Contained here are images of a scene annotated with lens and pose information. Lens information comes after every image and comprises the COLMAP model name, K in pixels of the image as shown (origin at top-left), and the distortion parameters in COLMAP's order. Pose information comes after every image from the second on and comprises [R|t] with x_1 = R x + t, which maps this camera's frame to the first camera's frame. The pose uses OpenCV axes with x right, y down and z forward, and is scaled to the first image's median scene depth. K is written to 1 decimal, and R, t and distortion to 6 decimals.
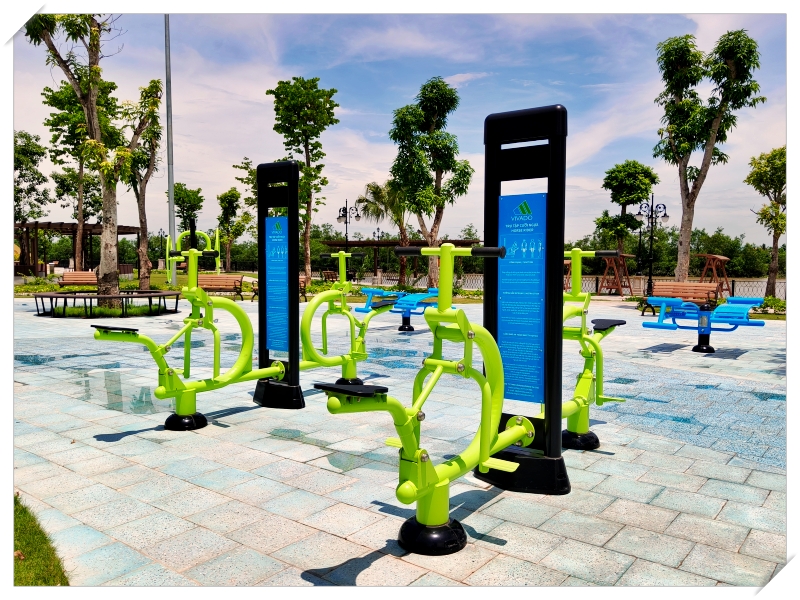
lens RADIAL K [[635.9, 0, 397.9], [0, 635.9, 312.0], [0, 0, 1]] dist [0.003784, -0.004920]
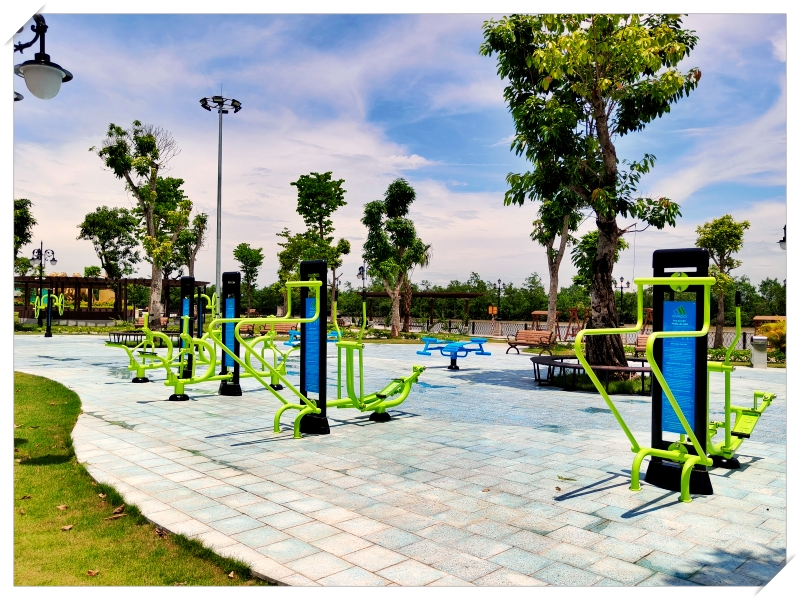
lens RADIAL K [[632.1, 0, 400.0], [0, 632.1, 300.0], [0, 0, 1]] dist [0.001358, -0.004196]
pose [[0.992324, 0.006345, -0.123500, 0.179963], [-0.017520, 0.995822, -0.089617, 0.010606], [0.122415, 0.091093, 0.988290, -0.251368]]
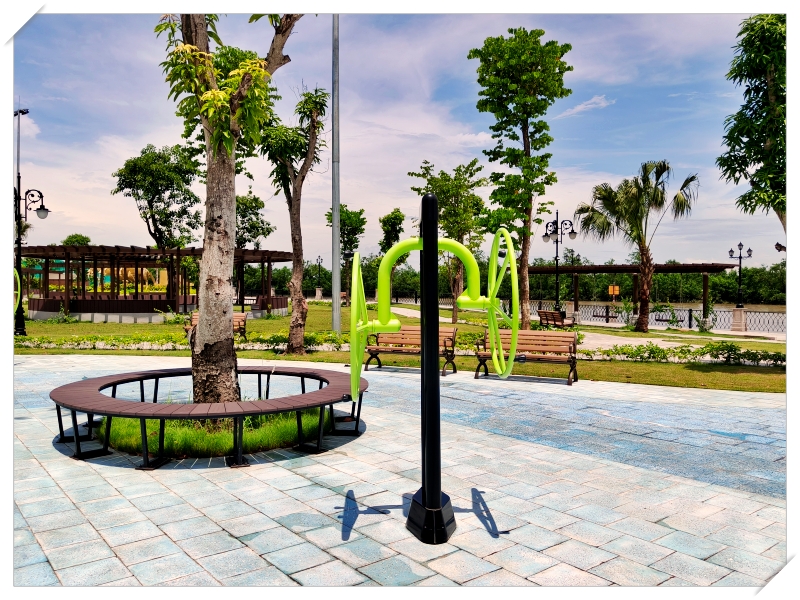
lens RADIAL K [[627.2, 0, 399.0], [0, 627.2, 291.0], [0, 0, 1]] dist [0.009194, -0.002233]
pose [[0.974485, 0.000333, -0.224452, -0.124161], [-0.017071, 0.997212, -0.072638, -0.035245], [0.223802, 0.074617, 0.971774, 0.326472]]
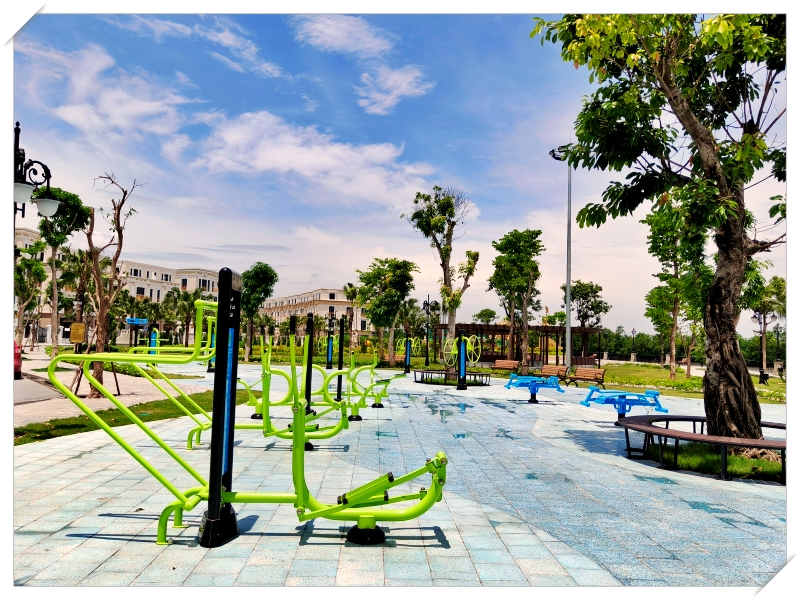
lens RADIAL K [[632.7, 0, 400.0], [0, 632.7, 300.0], [0, 0, 1]] dist [0.060747, -0.110460]
pose [[0.645846, -0.038090, -0.762517, 0.421379], [-0.088731, 0.988242, -0.124521, 0.001820], [0.758294, 0.148081, 0.634872, -0.119563]]
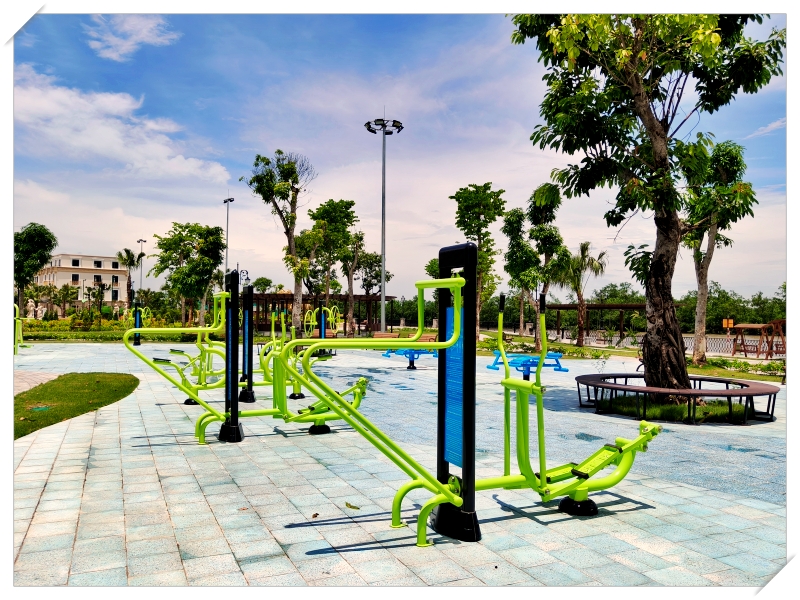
lens RADIAL K [[634.7, 0, 400.0], [0, 634.7, 300.0], [0, 0, 1]] dist [0.003646, 0.003605]
pose [[0.885603, -0.009737, -0.464340, 0.311676], [-0.041486, 0.994125, -0.099969, 0.007089], [0.462586, 0.107796, 0.879997, -0.197622]]
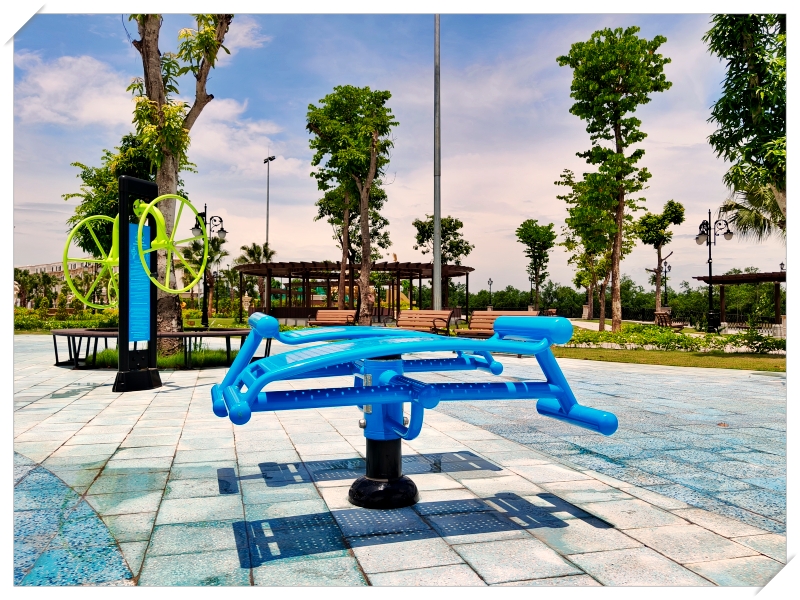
lens RADIAL K [[632.1, 0, 400.0], [0, 632.1, 300.0], [0, 0, 1]] dist [0.001358, -0.004196]
pose [[0.807692, -0.009472, -0.589529, 0.065067], [-0.049357, 0.995275, -0.083614, -0.009051], [0.587535, 0.096632, 0.803408, 0.339440]]
